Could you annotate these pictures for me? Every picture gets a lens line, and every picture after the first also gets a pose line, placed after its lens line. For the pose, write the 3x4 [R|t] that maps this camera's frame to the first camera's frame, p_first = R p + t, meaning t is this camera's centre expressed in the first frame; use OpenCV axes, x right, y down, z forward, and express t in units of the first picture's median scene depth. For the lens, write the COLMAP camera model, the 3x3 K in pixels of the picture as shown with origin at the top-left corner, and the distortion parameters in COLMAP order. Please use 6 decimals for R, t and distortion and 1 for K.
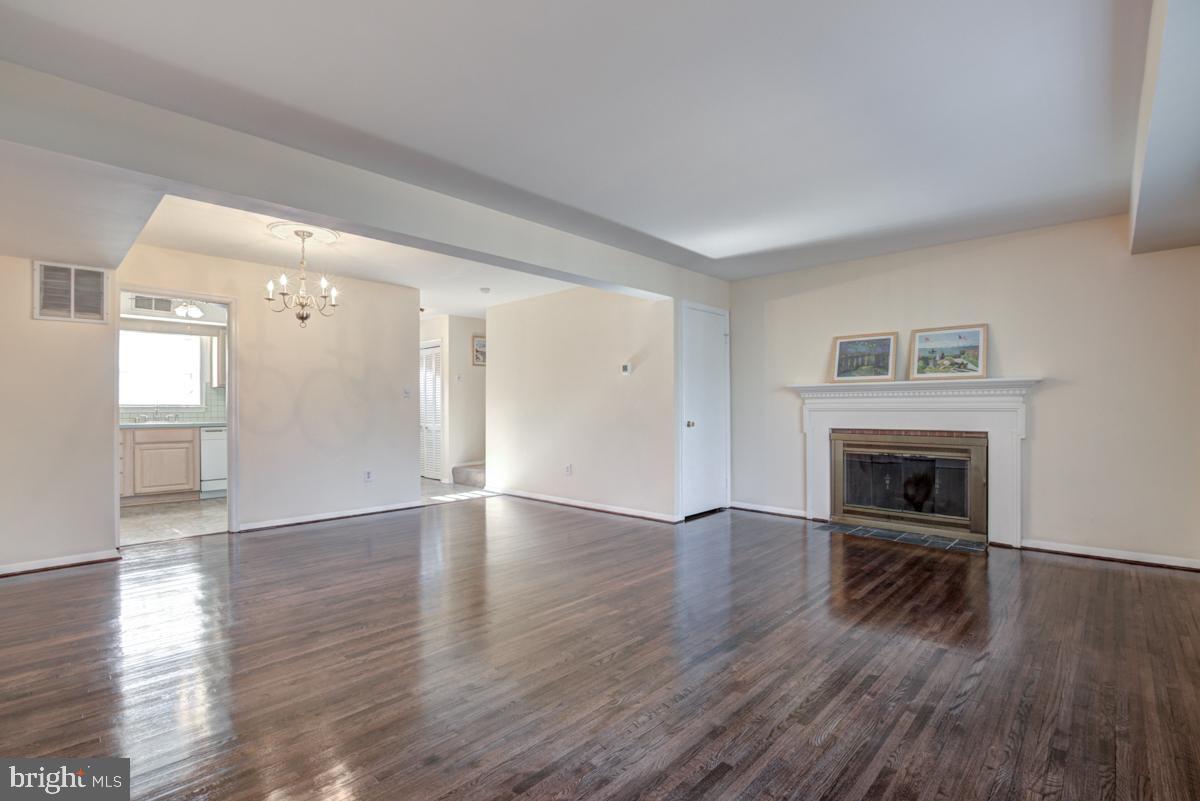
lens RADIAL K [[556.4, 0, 599.4], [0, 556.4, 396.3], [0, 0, 1]] dist [-0.030958, 0.001465]
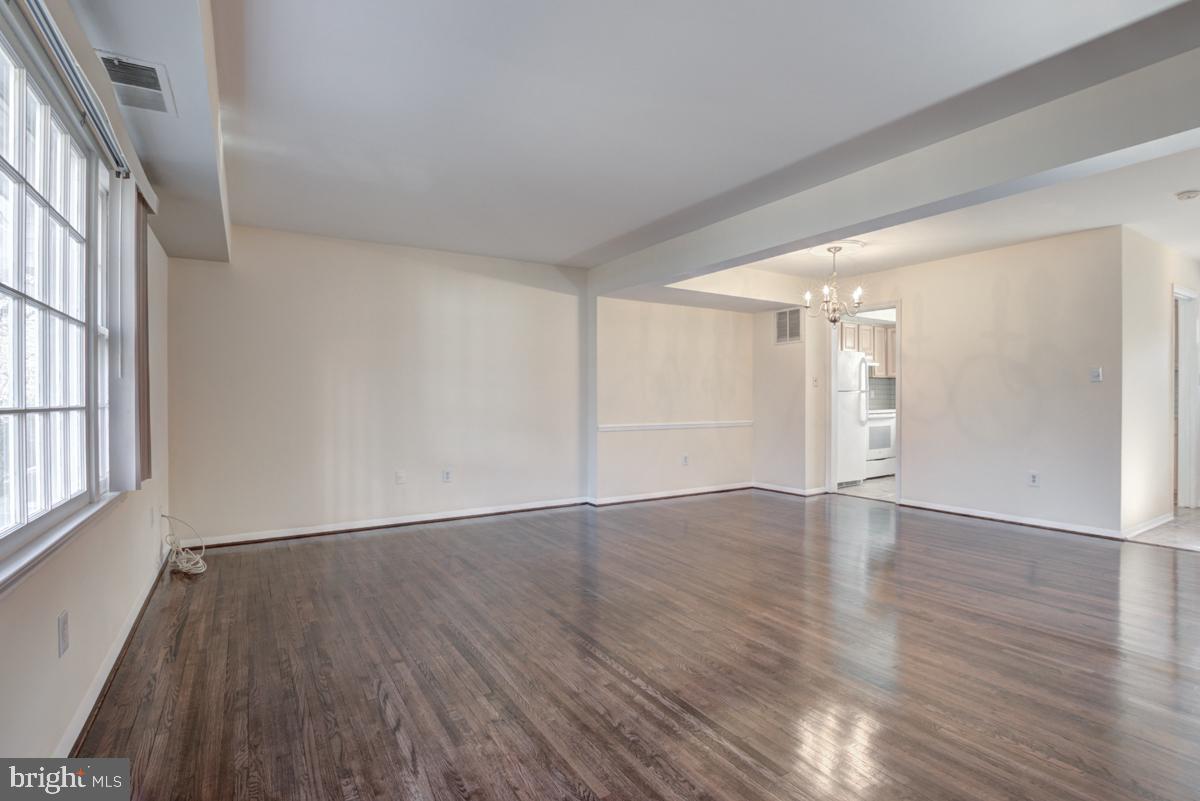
lens RADIAL K [[583.4, 0, 600.0], [0, 583.4, 400.5], [0, 0, 1]] dist [-0.032533, 0.000536]
pose [[-0.263829, 0.010586, -0.964511, 0.736743], [0.020840, 0.999769, 0.005273, 0.009884], [0.964344, -0.018709, -0.263989, 0.784356]]
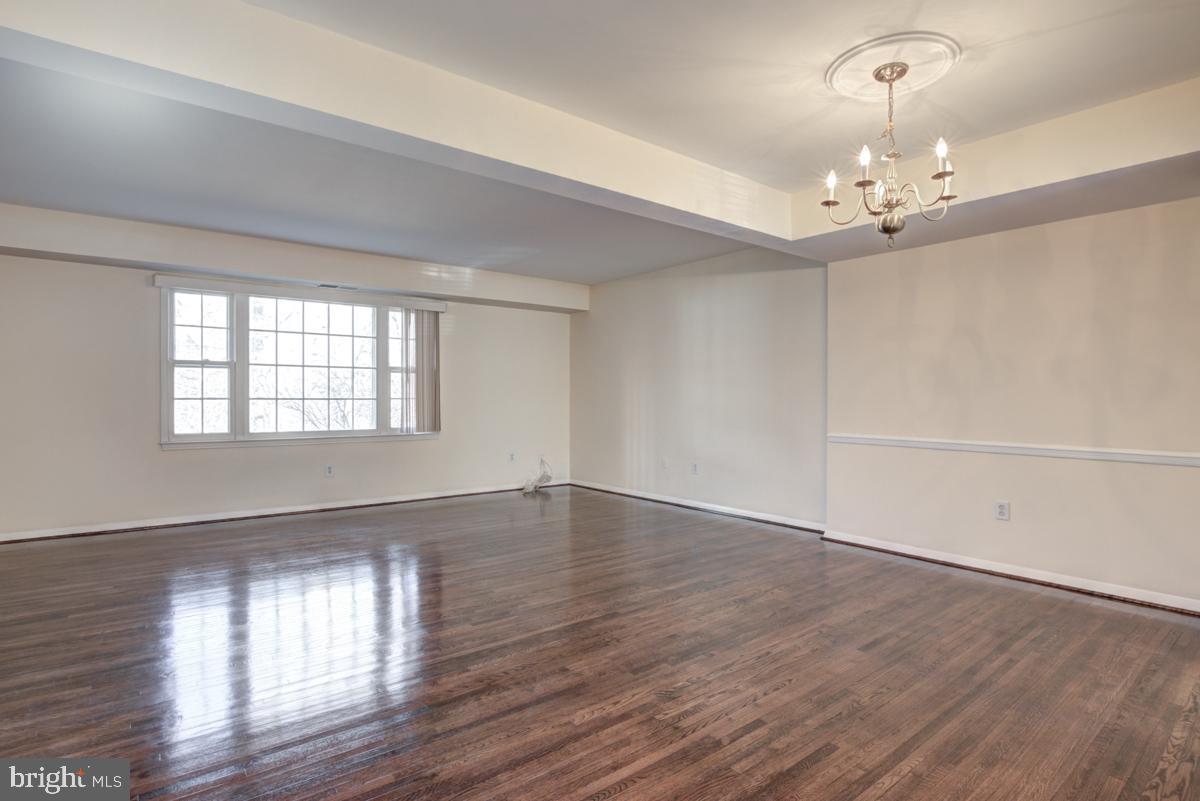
lens RADIAL K [[583.4, 0, 600.0], [0, 583.4, 400.5], [0, 0, 1]] dist [-0.032533, 0.000536]
pose [[-0.988772, 0.000347, 0.149433, -0.289668], [-0.001790, 0.999898, -0.014167, 0.031036], [-0.149423, -0.014275, -0.988670, 1.466327]]
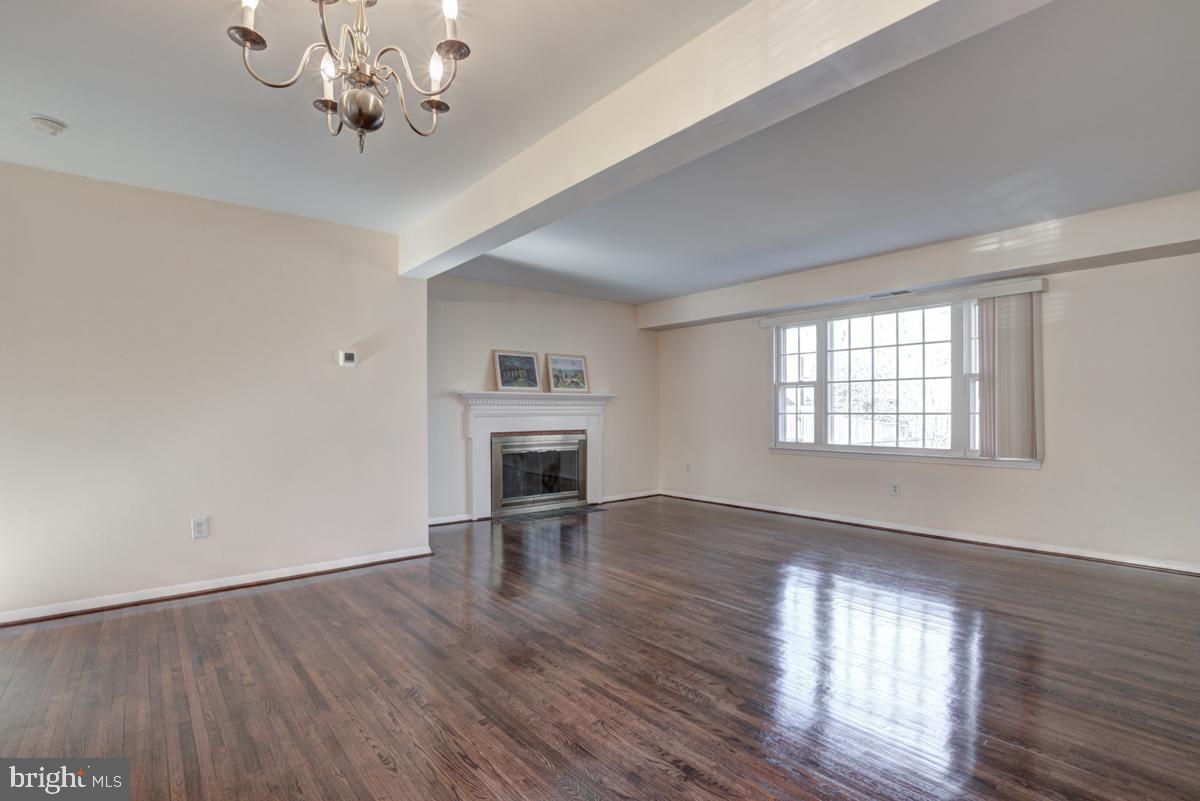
lens RADIAL K [[564.4, 0, 597.8], [0, 564.4, 408.0], [0, 0, 1]] dist [-0.027618, 0.000091]
pose [[0.114139, 0.009983, 0.993415, -0.751891], [-0.015114, 0.999851, -0.008311, 0.017555], [-0.993350, -0.014066, 0.114273, 0.752752]]
